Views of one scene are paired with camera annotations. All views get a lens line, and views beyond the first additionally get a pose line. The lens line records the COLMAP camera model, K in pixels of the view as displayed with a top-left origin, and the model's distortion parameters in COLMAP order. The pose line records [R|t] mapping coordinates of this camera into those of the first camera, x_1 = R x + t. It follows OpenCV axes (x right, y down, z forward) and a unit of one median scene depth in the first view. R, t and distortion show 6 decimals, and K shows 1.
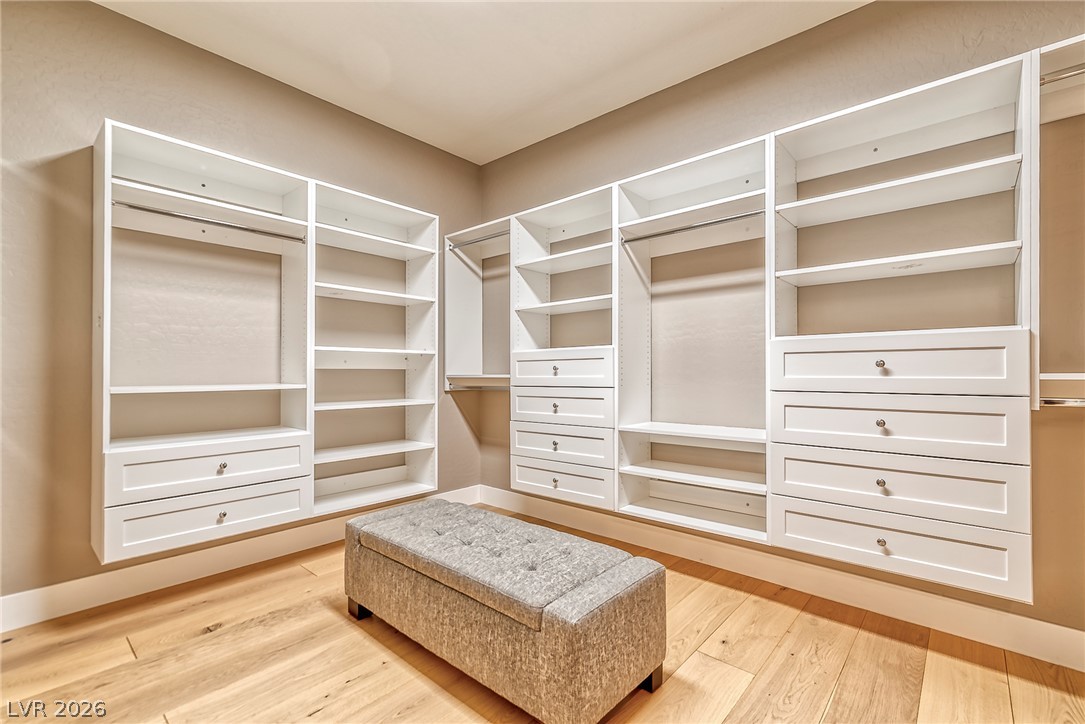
lens RADIAL K [[486.1, 0, 545.0], [0, 486.1, 374.5], [0, 0, 1]] dist [0.004994, 0.000489]
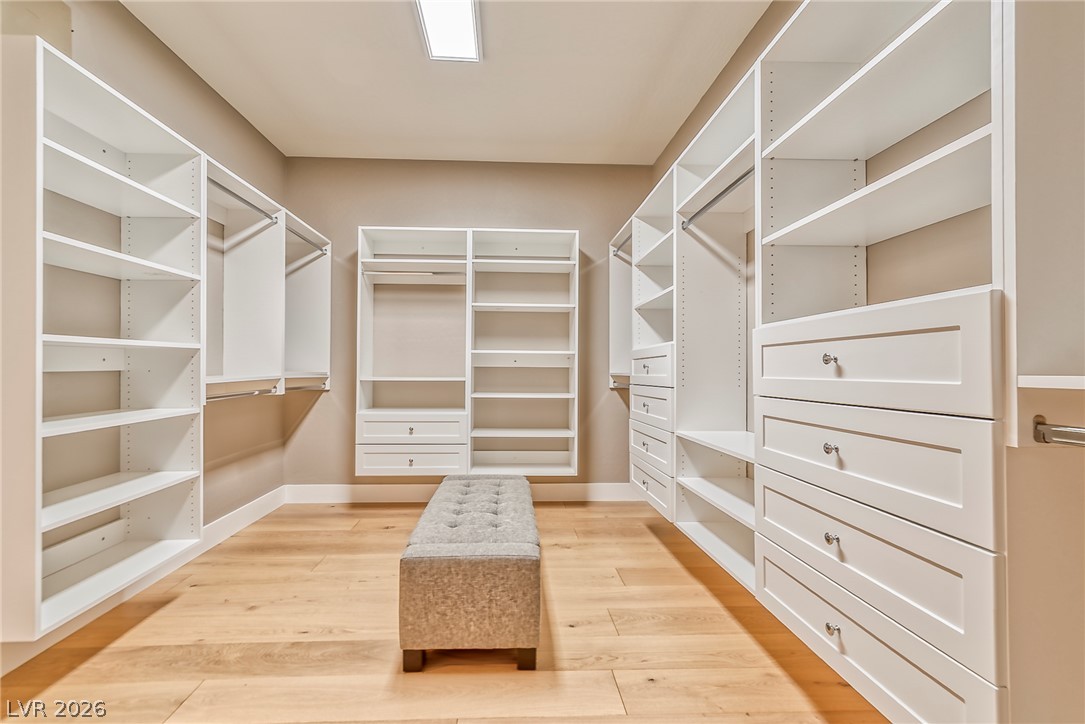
lens RADIAL K [[477.1, 0, 494.8], [0, 477.1, 370.3], [0, 0, 1]] dist [0.000185, 0.000118]
pose [[0.679015, 0.007833, -0.734083, 0.608395], [-0.013424, 0.999908, -0.001748, 0.000189], [0.734002, 0.011041, 0.679058, 0.157894]]
